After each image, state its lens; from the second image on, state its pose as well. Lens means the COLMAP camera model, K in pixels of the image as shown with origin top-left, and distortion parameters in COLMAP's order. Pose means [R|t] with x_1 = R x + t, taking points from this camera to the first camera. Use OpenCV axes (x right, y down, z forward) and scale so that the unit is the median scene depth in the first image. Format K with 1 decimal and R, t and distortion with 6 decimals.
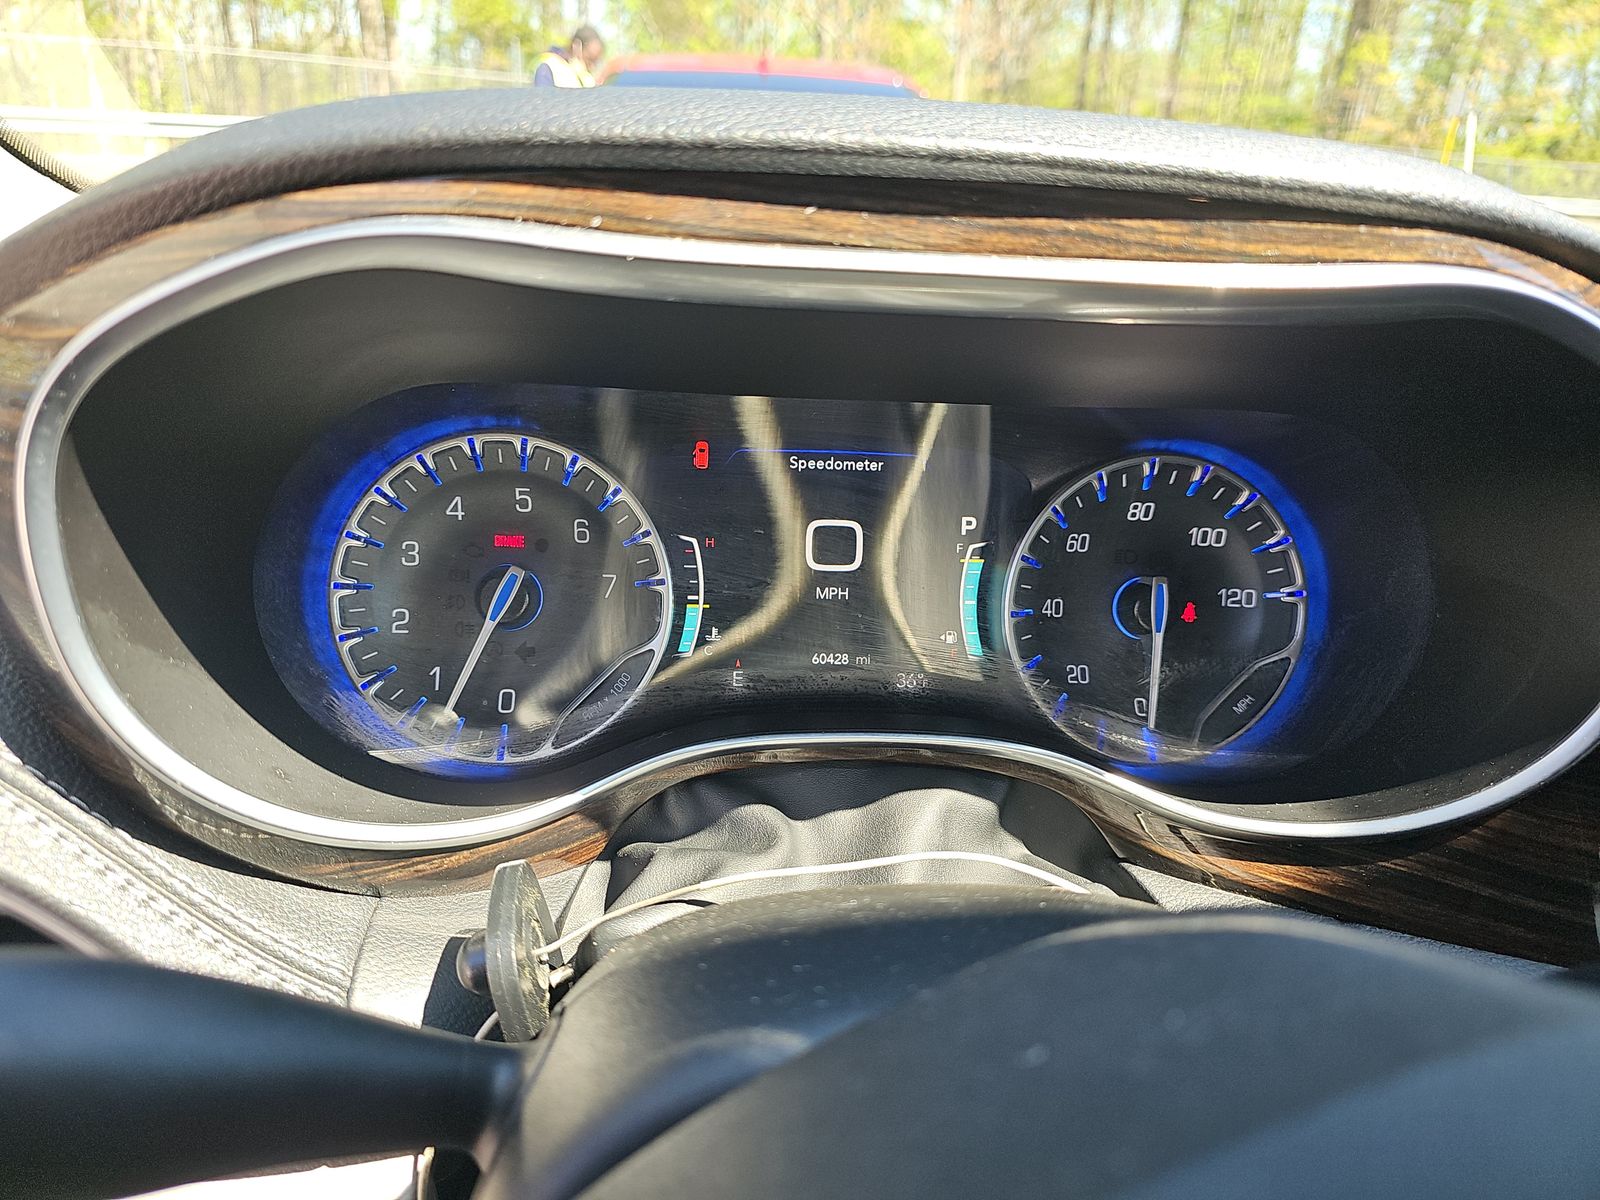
lens RADIAL K [[1063.5, 0, 800.0], [0, 1063.5, 600.0], [0, 0, 1]] dist [0.022288, -0.027227]
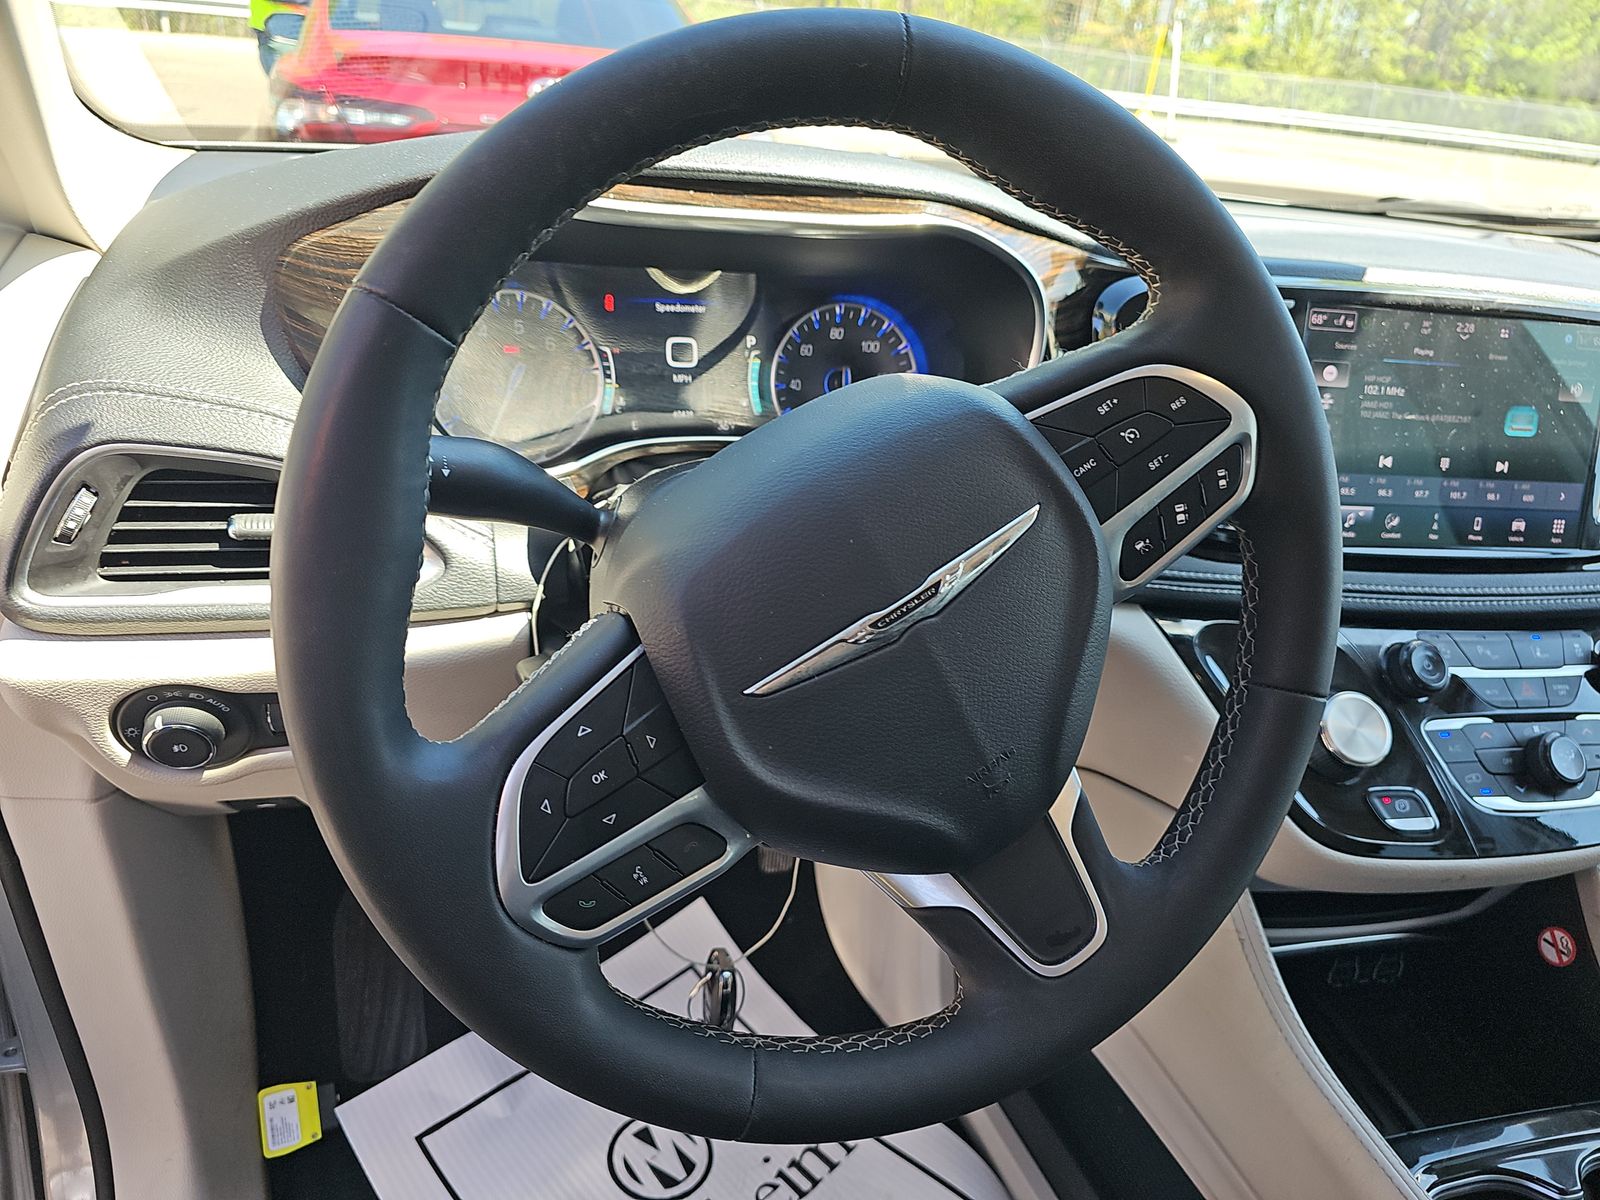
lens RADIAL K [[1084.3, 0, 793.2], [0, 1084.3, 618.0], [0, 0, 1]] dist [0.027465, -0.021655]
pose [[0.977087, -0.062577, 0.203431, -0.199309], [0.042438, 0.993890, 0.101895, 0.232443], [-0.208564, -0.090927, 0.973773, -0.984755]]
